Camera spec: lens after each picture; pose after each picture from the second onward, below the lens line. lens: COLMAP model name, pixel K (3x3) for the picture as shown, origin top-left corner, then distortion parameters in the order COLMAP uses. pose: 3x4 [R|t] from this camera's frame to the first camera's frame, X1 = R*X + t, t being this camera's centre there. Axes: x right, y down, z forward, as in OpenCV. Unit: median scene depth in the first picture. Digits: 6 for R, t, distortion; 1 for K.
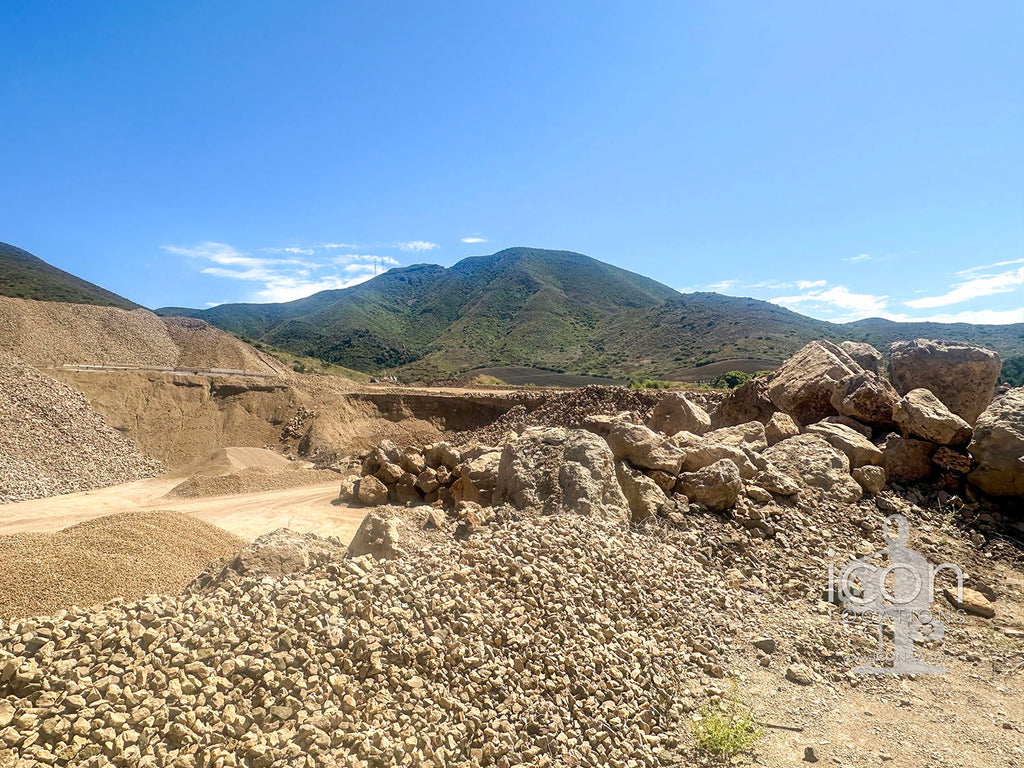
lens RADIAL K [[668.6, 0, 515.6], [0, 668.6, 388.5], [0, 0, 1]] dist [-0.007480, 0.005170]
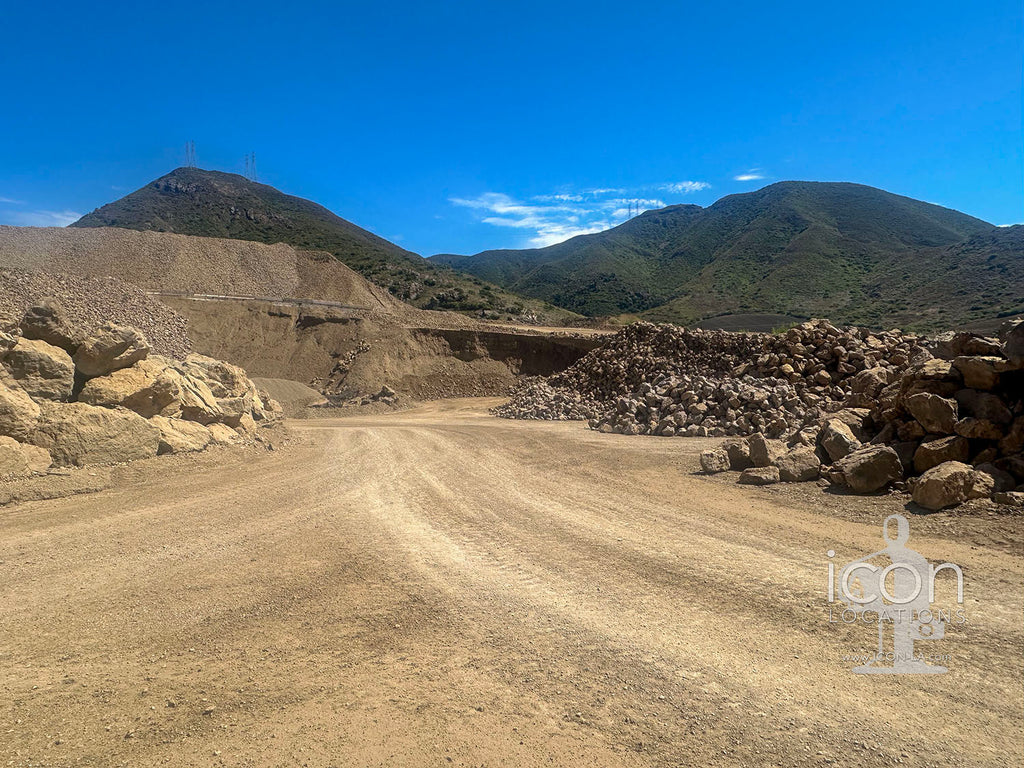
lens RADIAL K [[668.6, 0, 520.8], [0, 668.6, 387.0], [0, 0, 1]] dist [-0.007480, 0.005170]
pose [[0.925225, 0.060294, -0.374598, 0.238493], [-0.031305, 0.996058, 0.083001, 0.007653], [0.378126, -0.065068, 0.923465, 0.198300]]
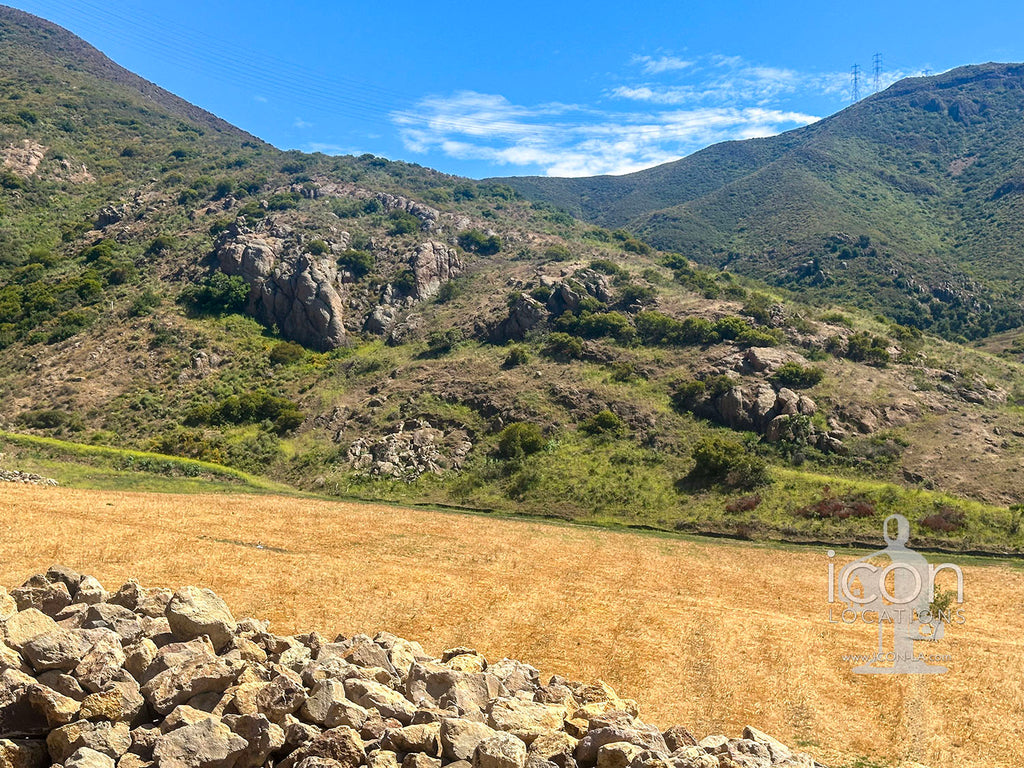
lens RADIAL K [[1450.8, 0, 512.9], [0, 1450.8, 384.7], [0, 0, 1]] dist [0.100952, 0.000000]
pose [[0.934411, 0.041375, -0.353786, -0.880145], [-0.041573, 0.999111, 0.007044, -0.046250], [0.353763, 0.008126, 0.935300, 1.471281]]
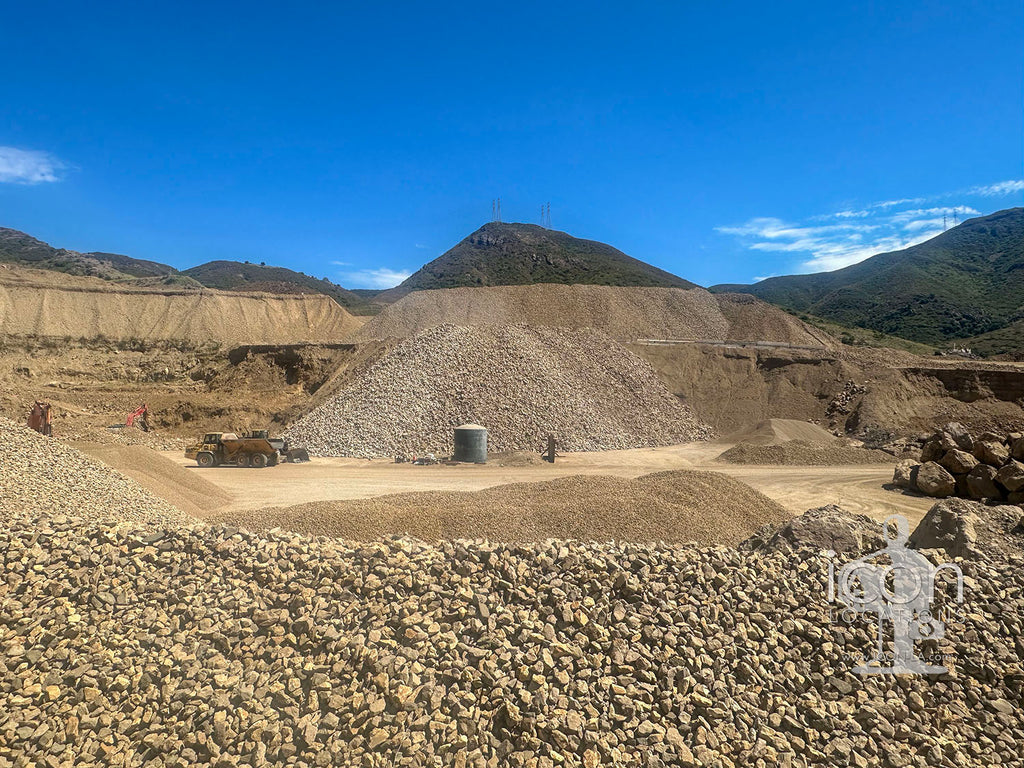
lens RADIAL K [[668.6, 0, 515.8], [0, 668.6, 381.4], [0, 0, 1]] dist [-0.007480, 0.005170]
pose [[0.715434, 0.031193, -0.697984, -0.000583], [-0.009654, 0.999349, 0.034765, -0.000204], [0.698613, -0.018134, 0.715269, -0.002646]]
